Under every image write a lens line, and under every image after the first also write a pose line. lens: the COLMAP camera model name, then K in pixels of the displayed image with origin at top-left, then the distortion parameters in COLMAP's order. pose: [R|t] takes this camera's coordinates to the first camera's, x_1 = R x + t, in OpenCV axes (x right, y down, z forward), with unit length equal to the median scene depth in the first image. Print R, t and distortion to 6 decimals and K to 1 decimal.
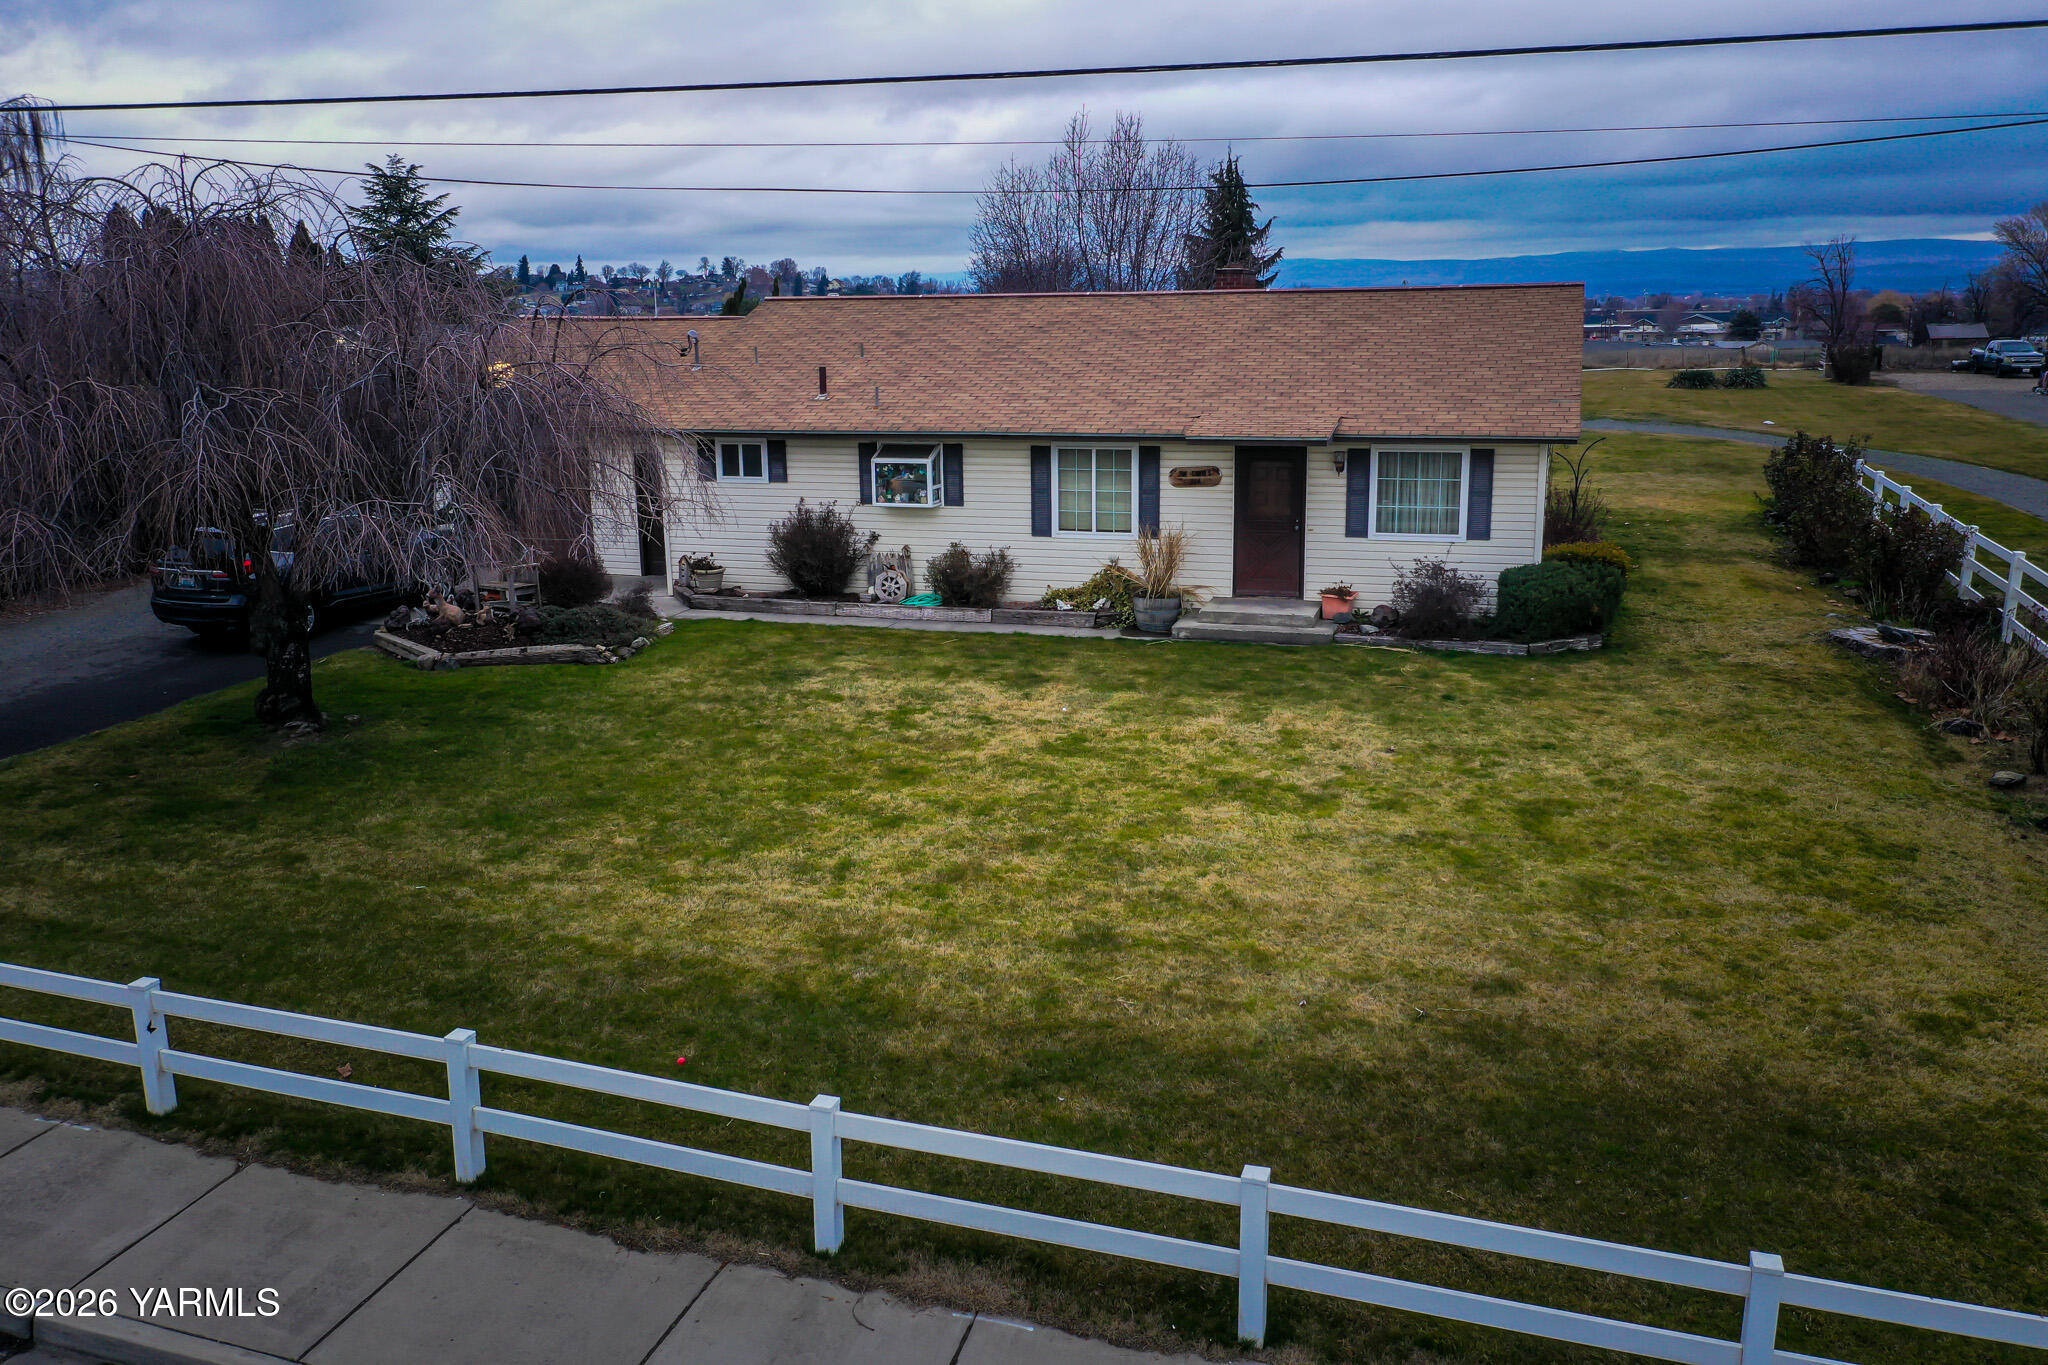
lens RADIAL K [[1611.0, 0, 1032.7], [0, 1611.0, 683.7], [0, 0, 1]] dist [-0.001827, 0.002238]
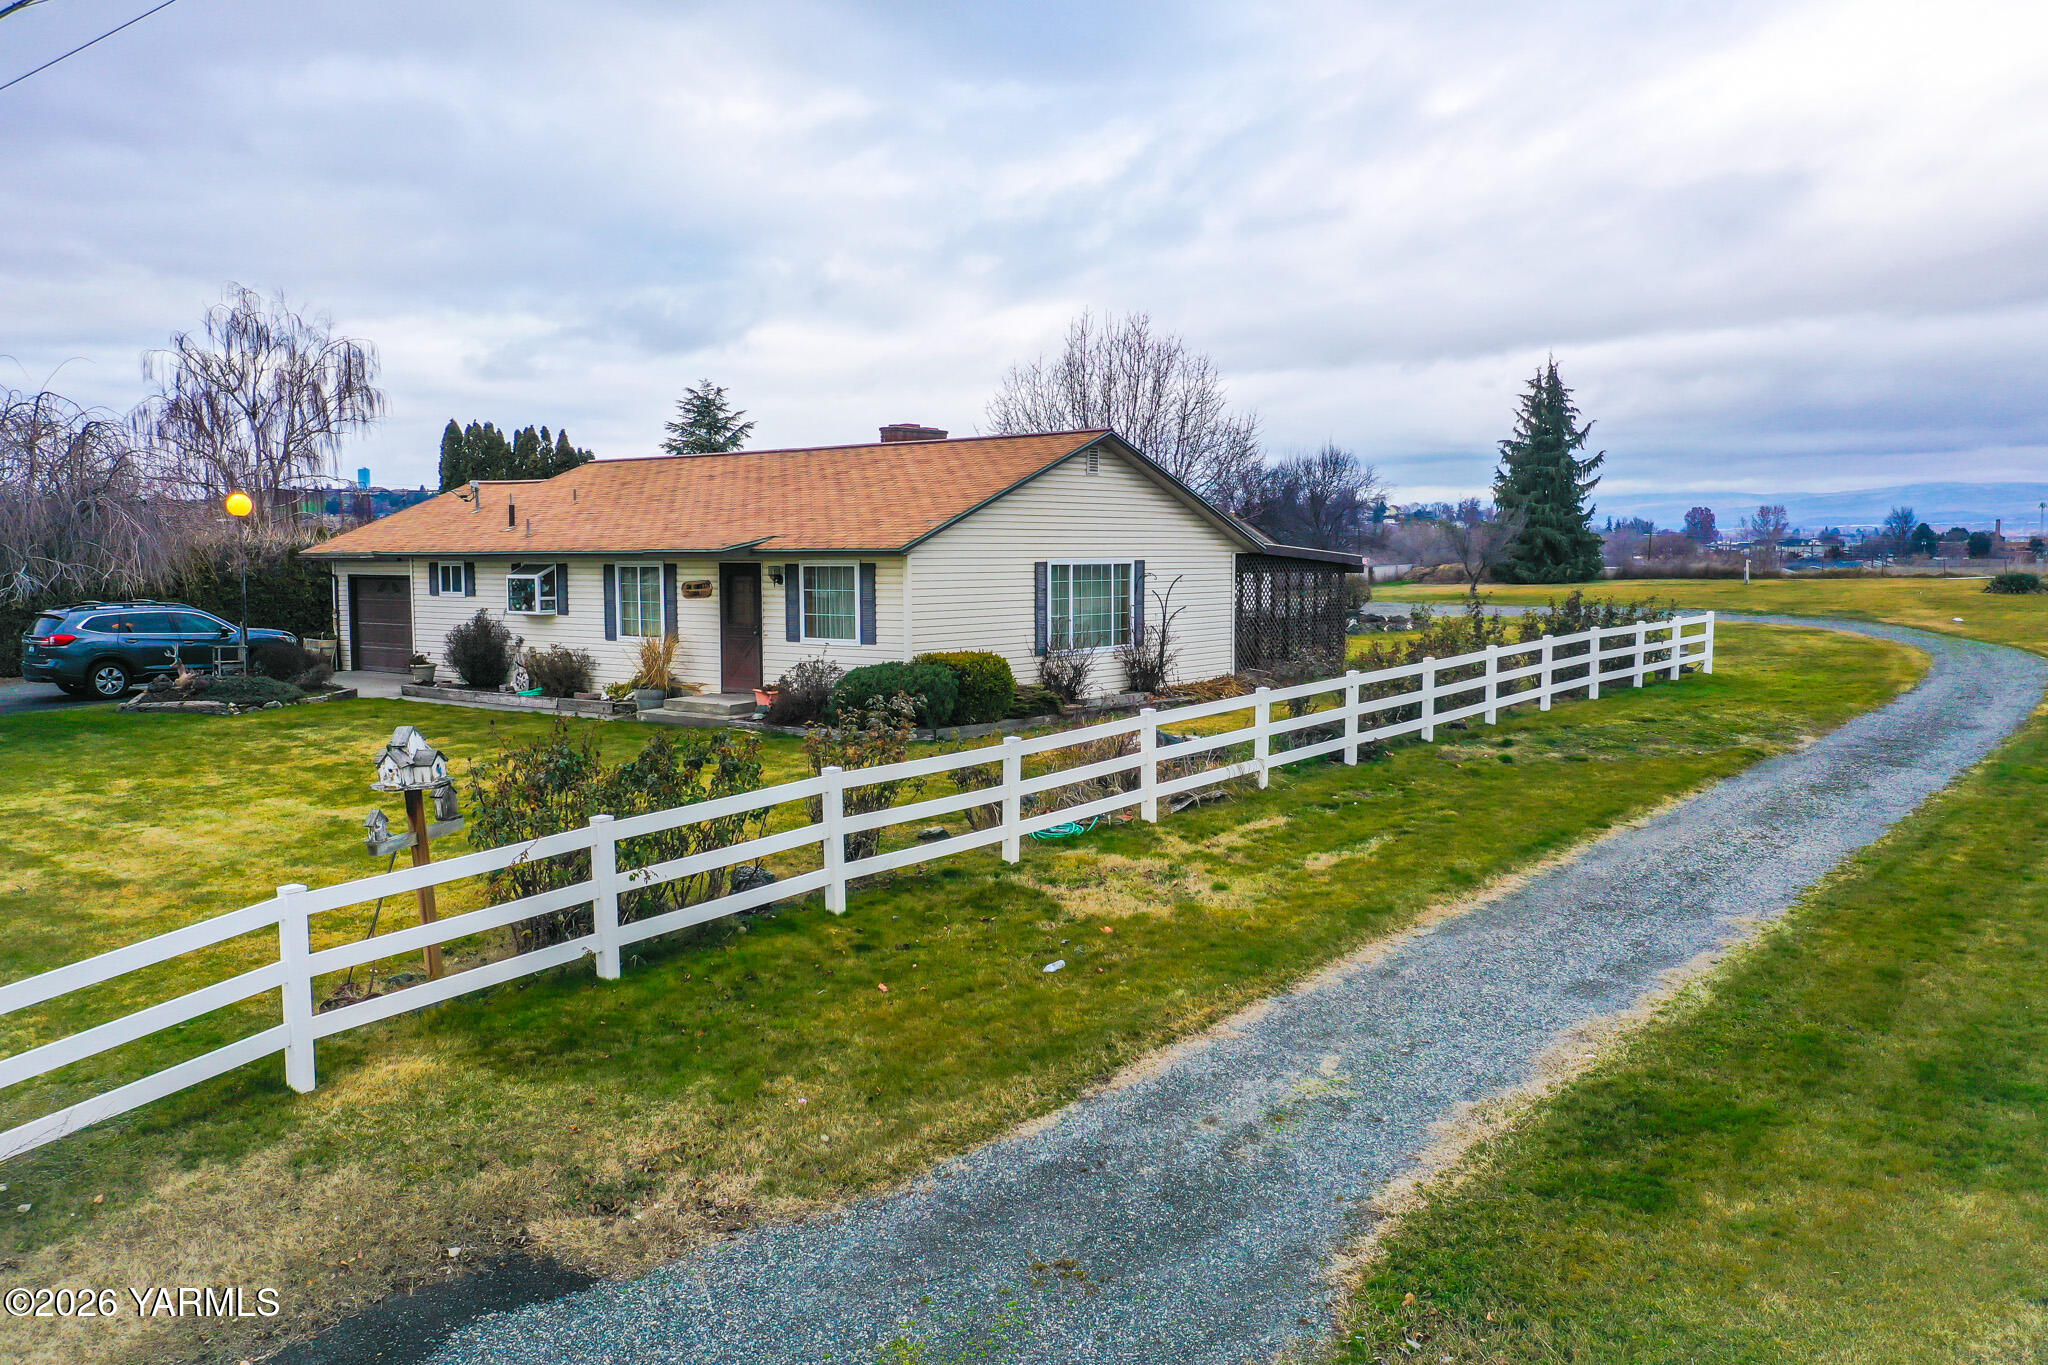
lens RADIAL K [[1611.0, 0, 1018.2], [0, 1611.0, 682.0], [0, 0, 1]] dist [-0.001827, 0.002238]
pose [[0.936456, 0.034591, -0.349076, 0.696738], [-0.082365, 0.988988, -0.122956, 0.059602], [0.340979, 0.143894, 0.928993, 0.004860]]
